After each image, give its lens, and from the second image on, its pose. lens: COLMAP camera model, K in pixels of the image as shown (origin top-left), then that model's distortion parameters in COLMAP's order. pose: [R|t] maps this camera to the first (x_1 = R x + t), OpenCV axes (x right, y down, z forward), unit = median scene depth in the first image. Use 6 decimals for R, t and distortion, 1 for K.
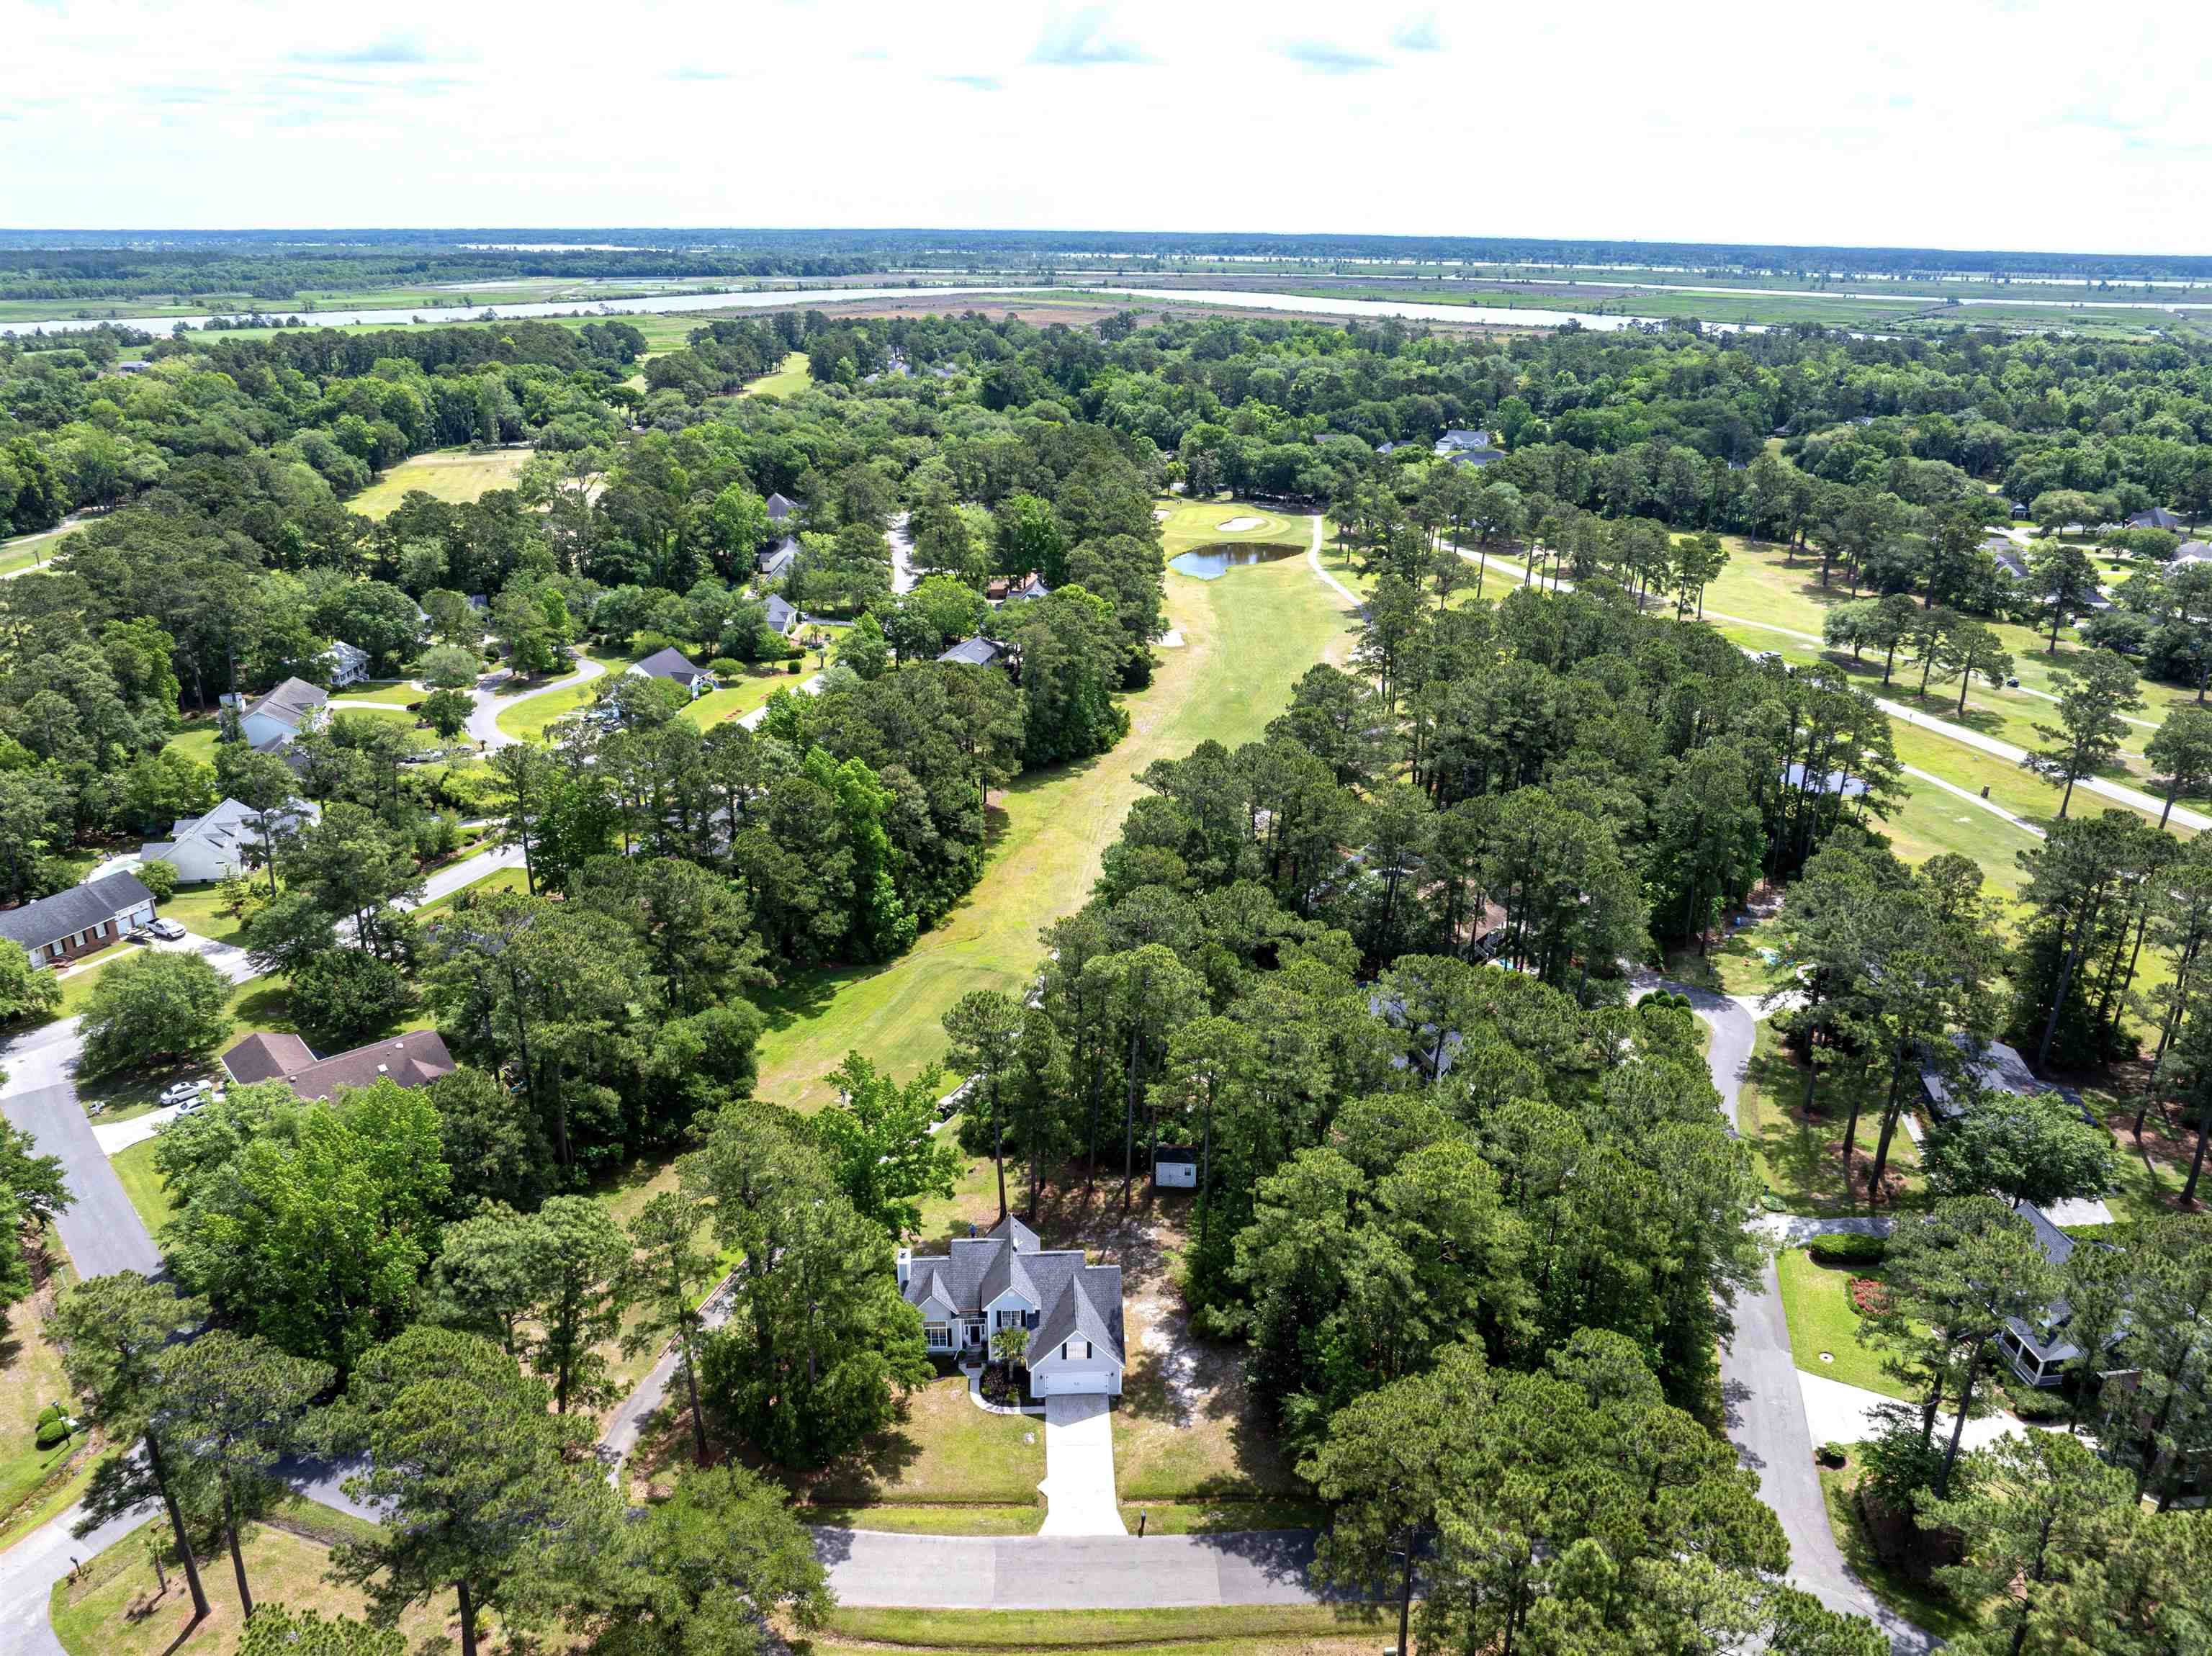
lens RADIAL K [[1568.0, 0, 1106.0], [0, 1568.0, 828.0], [0, 0, 1]] dist [-0.043769, -0.000927]
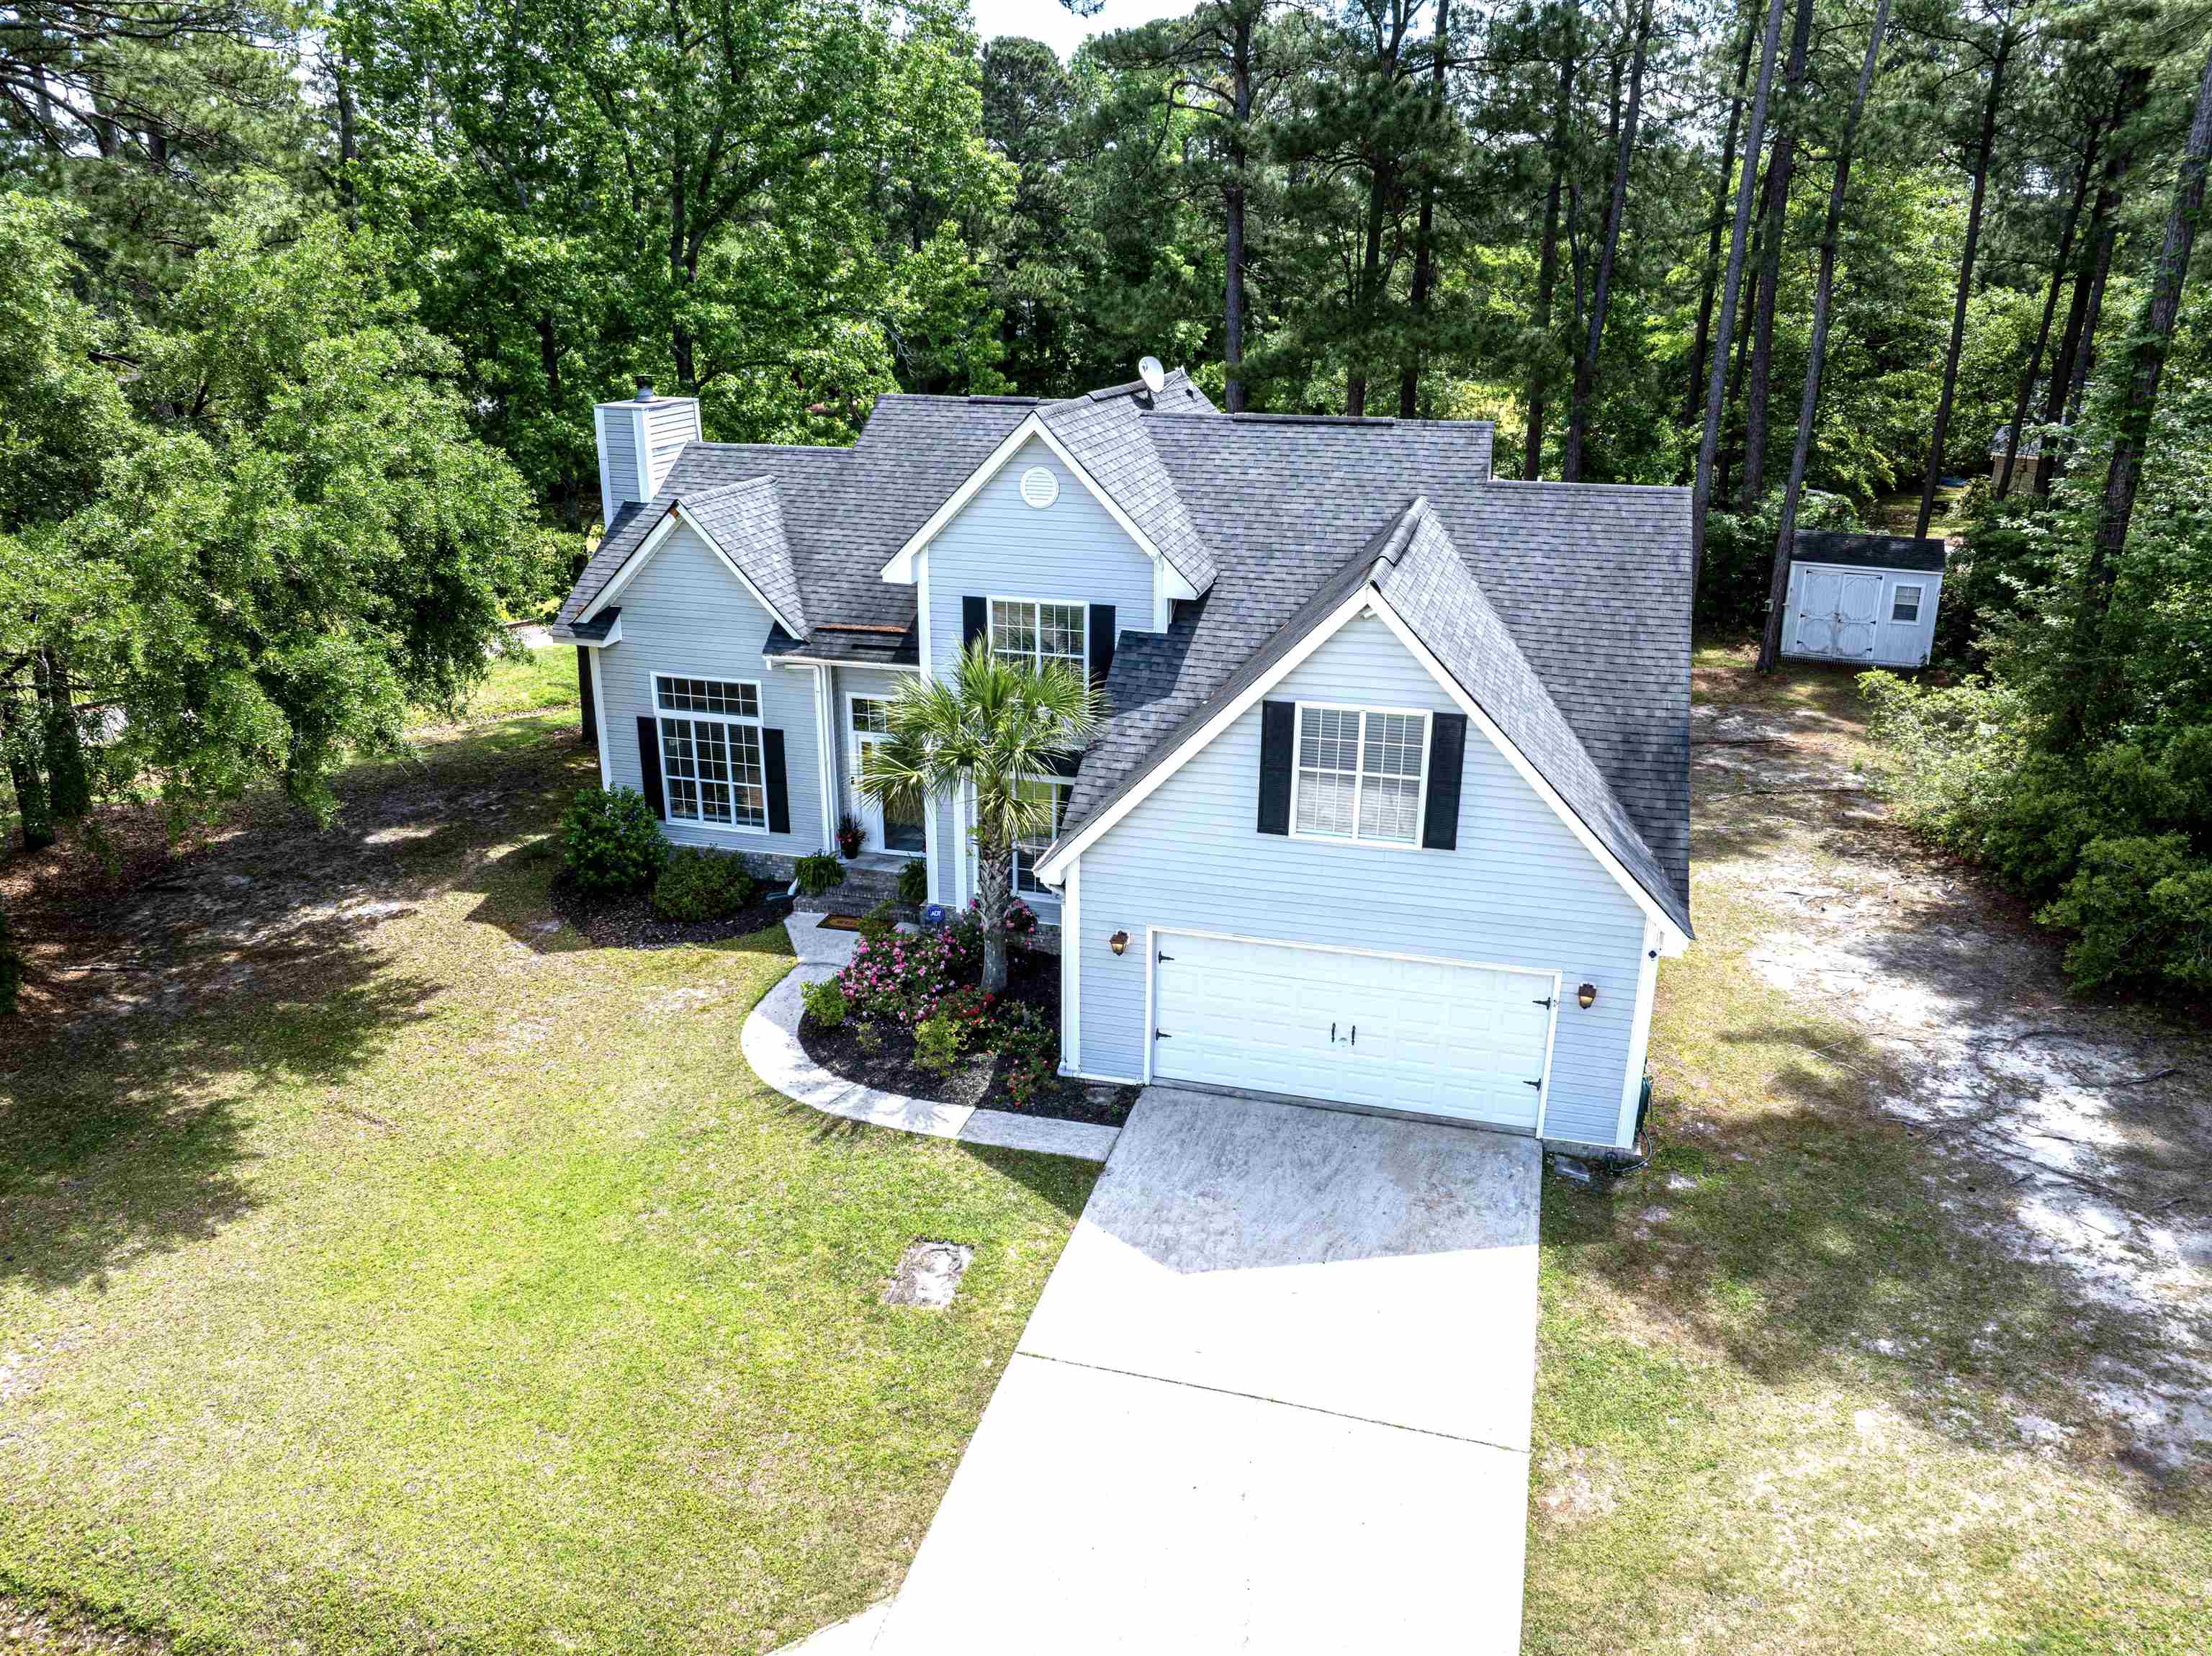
lens RADIAL K [[1568.0, 0, 1106.0], [0, 1568.0, 828.0], [0, 0, 1]] dist [-0.043769, -0.000927]
pose [[0.948435, 0.102124, -0.300071, 0.002546], [-0.112079, 0.993569, -0.016102, 0.339492], [0.296497, 0.048904, 0.953781, 0.841472]]
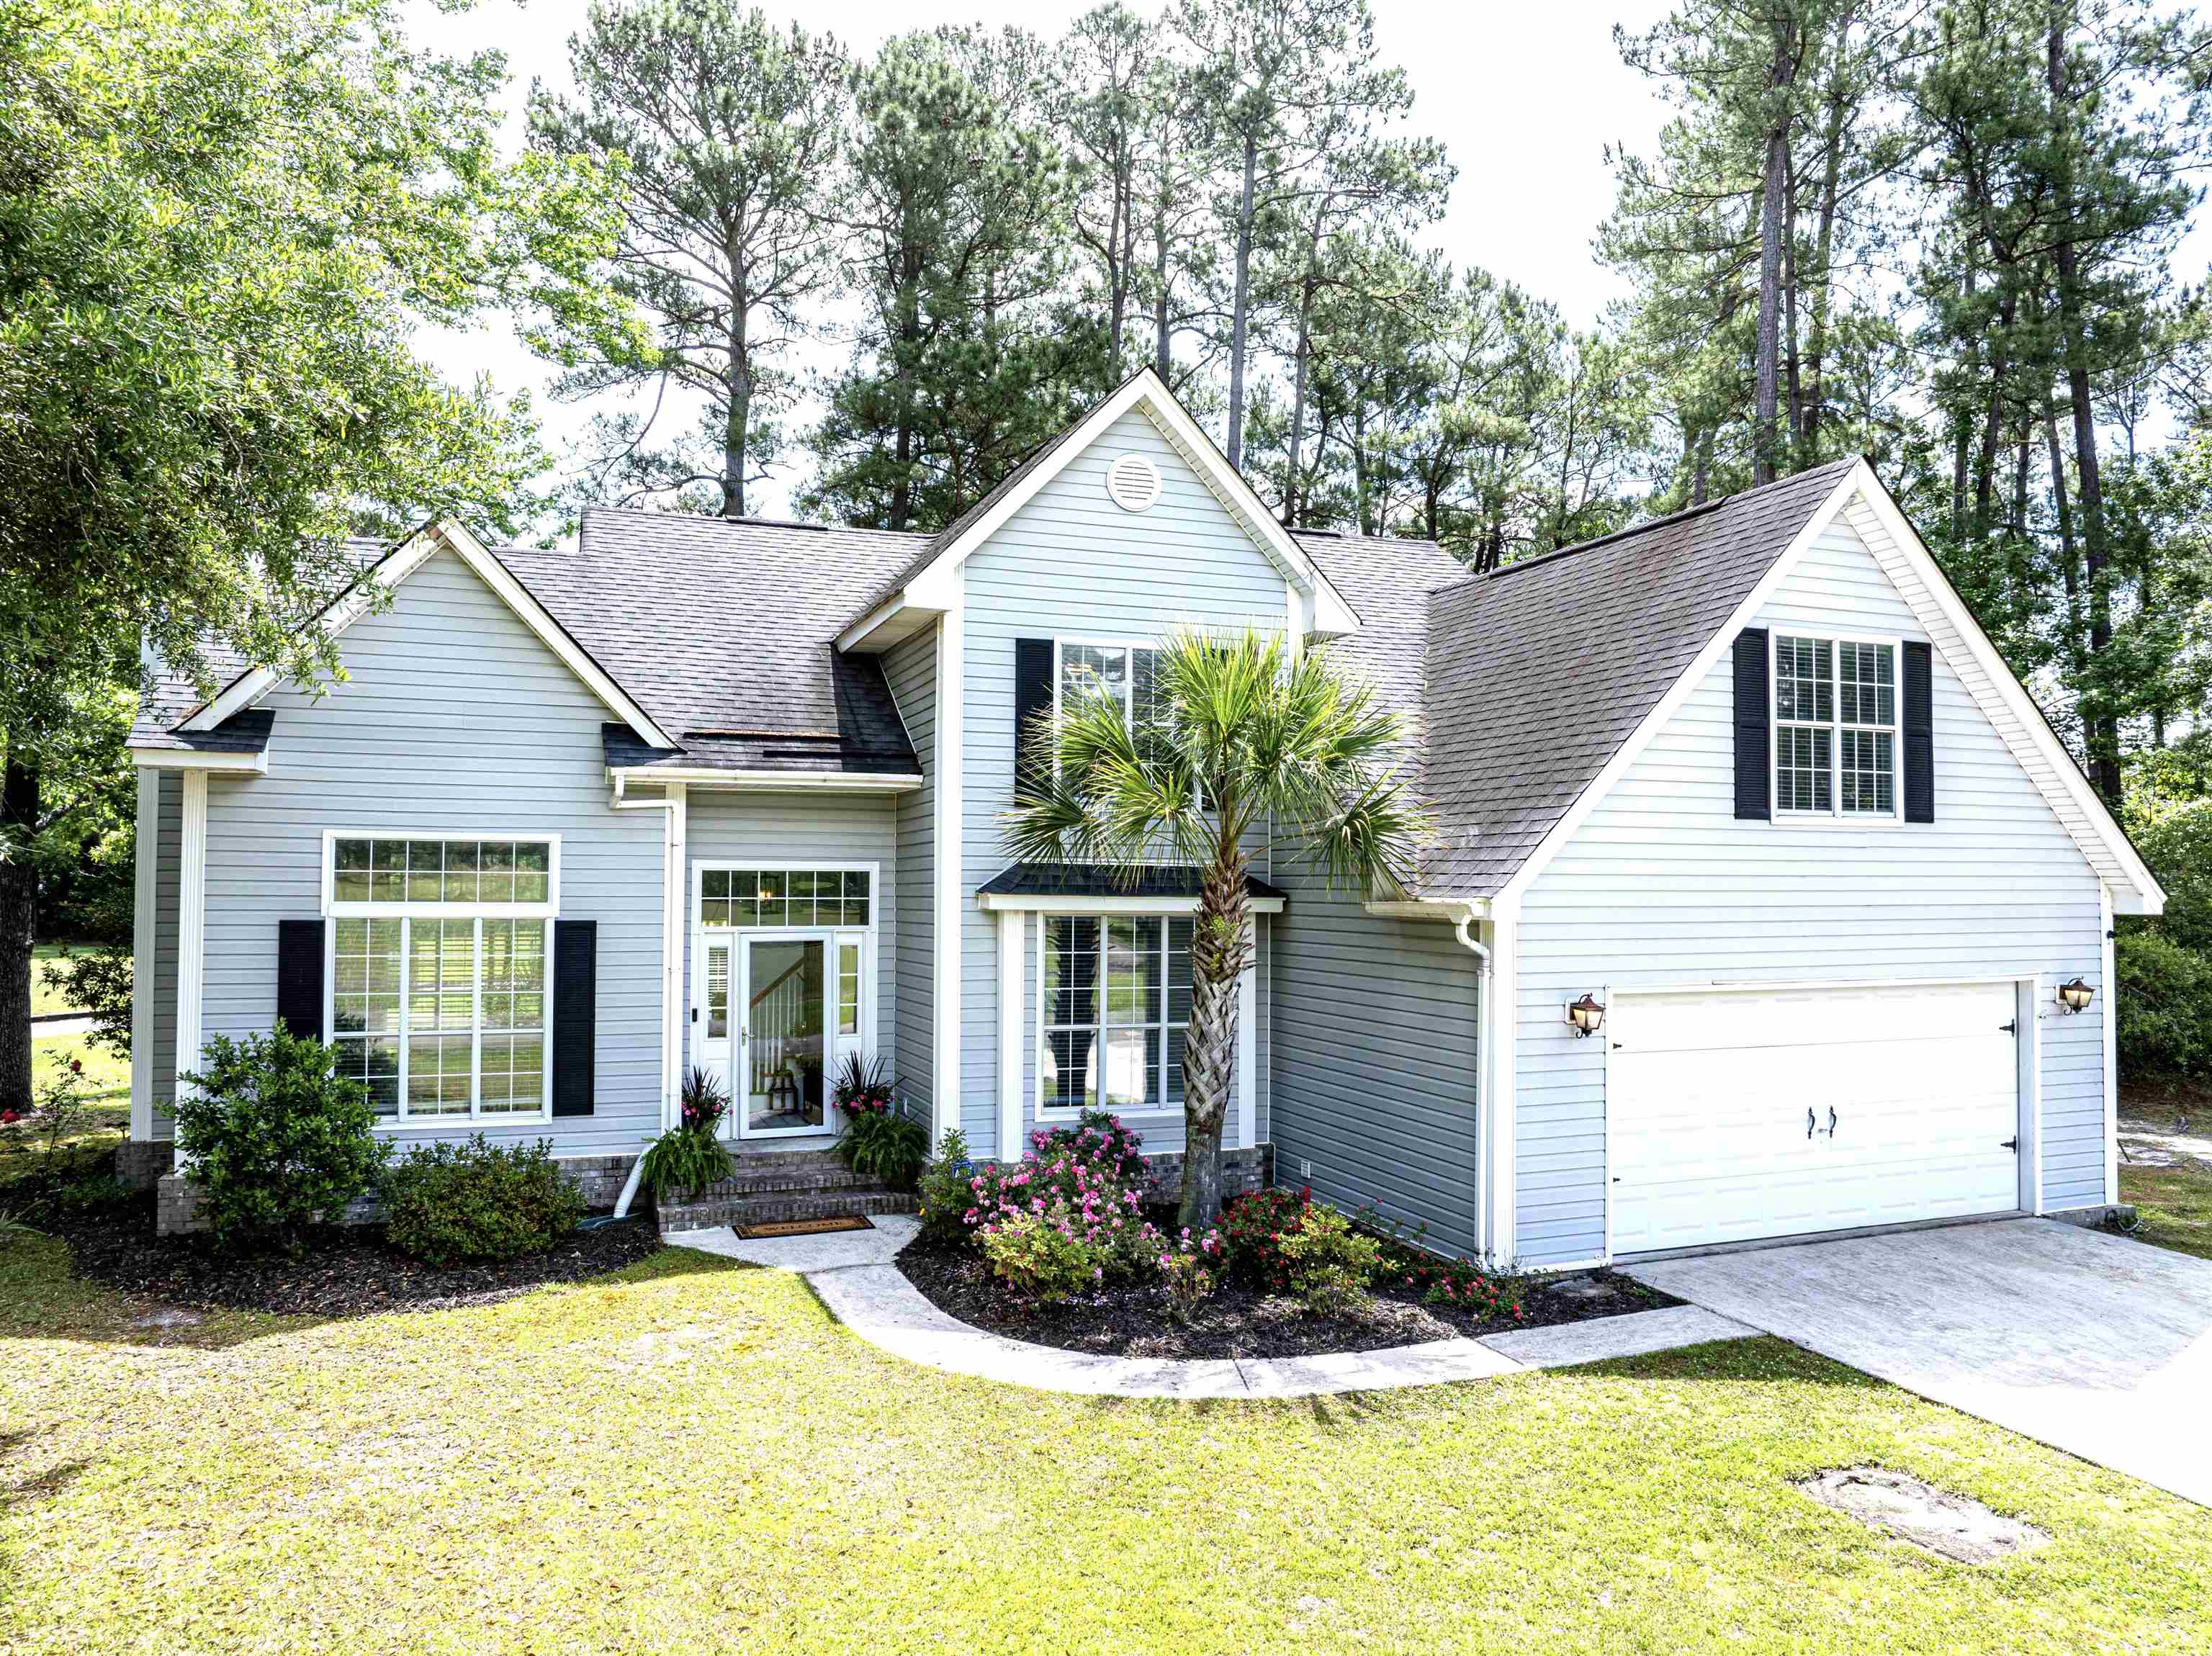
lens RADIAL K [[1568.0, 0, 1106.0], [0, 1568.0, 828.0], [0, 0, 1]] dist [-0.043769, -0.000927]
pose [[0.955175, 0.002066, 0.296036, -0.099260], [0.116074, 0.917292, -0.380922, 0.371208], [-0.272338, 0.398209, 0.875935, 0.908086]]
